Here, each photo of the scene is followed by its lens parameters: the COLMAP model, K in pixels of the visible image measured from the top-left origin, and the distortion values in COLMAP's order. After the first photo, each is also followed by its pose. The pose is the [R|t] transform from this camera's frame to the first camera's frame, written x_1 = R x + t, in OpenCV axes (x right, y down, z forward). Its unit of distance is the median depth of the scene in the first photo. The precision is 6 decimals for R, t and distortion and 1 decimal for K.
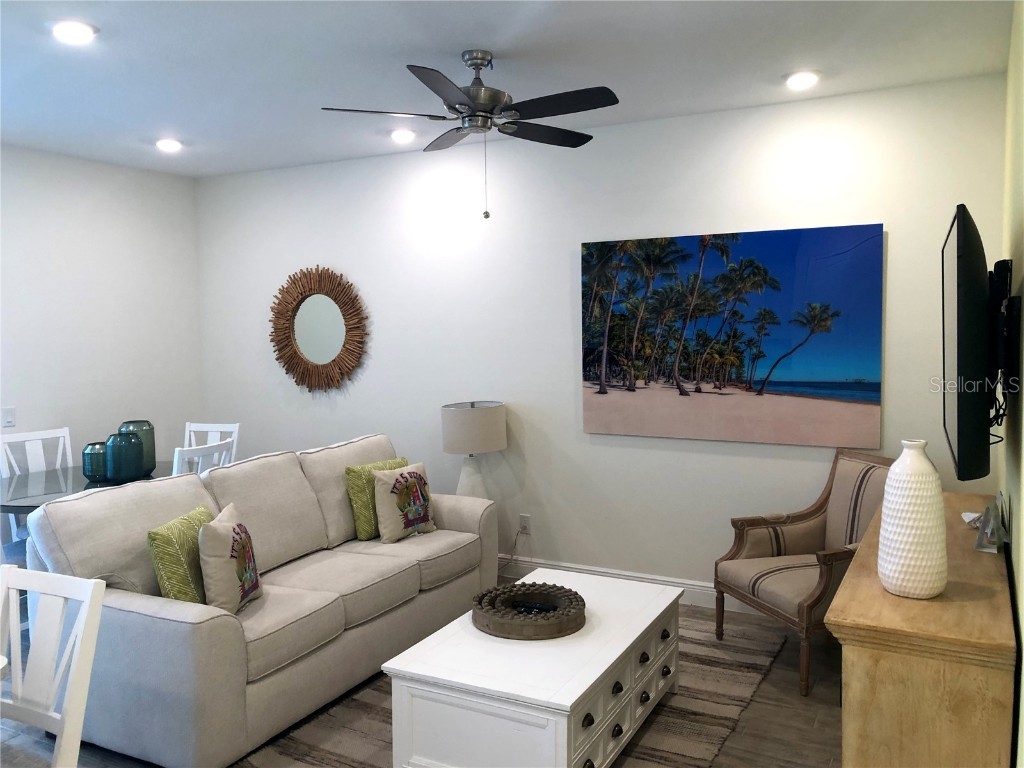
lens RADIAL K [[833.5, 0, 512.5], [0, 833.5, 376.6], [0, 0, 1]] dist [0.009671, 0.006564]
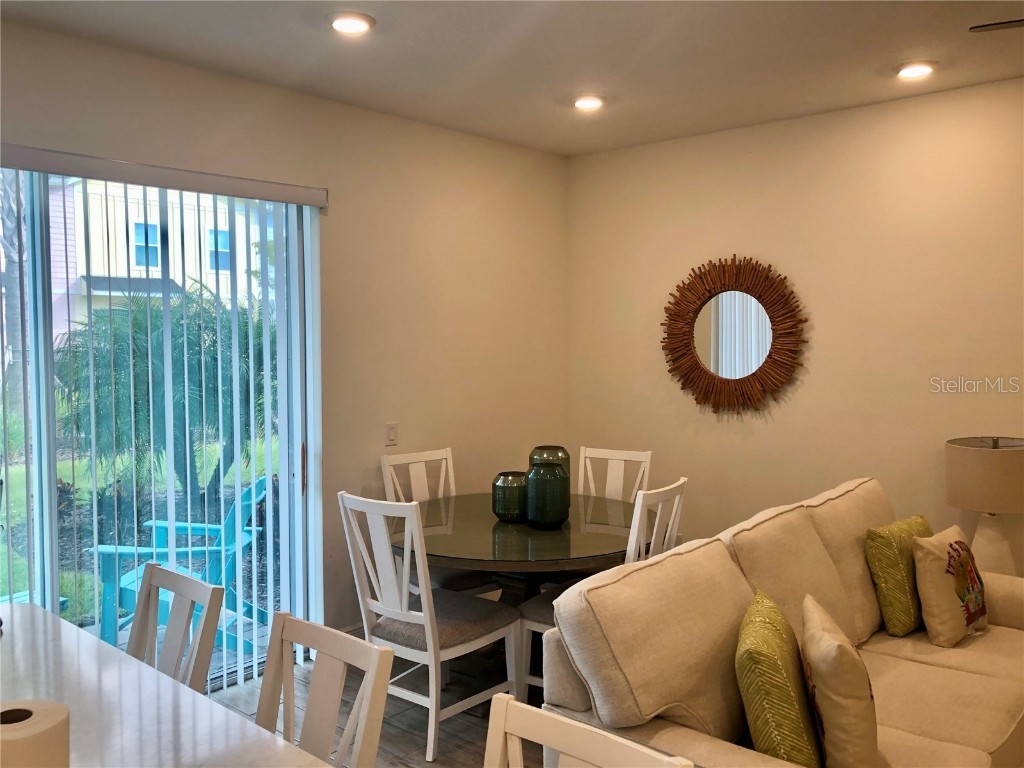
lens RADIAL K [[833.5, 0, 512.5], [0, 833.5, 376.6], [0, 0, 1]] dist [0.009671, 0.006564]
pose [[0.969998, 0.021463, -0.242165, -0.264315], [-0.023691, 0.999700, -0.006293, -0.007735], [0.241957, 0.011842, 0.970215, 0.193180]]
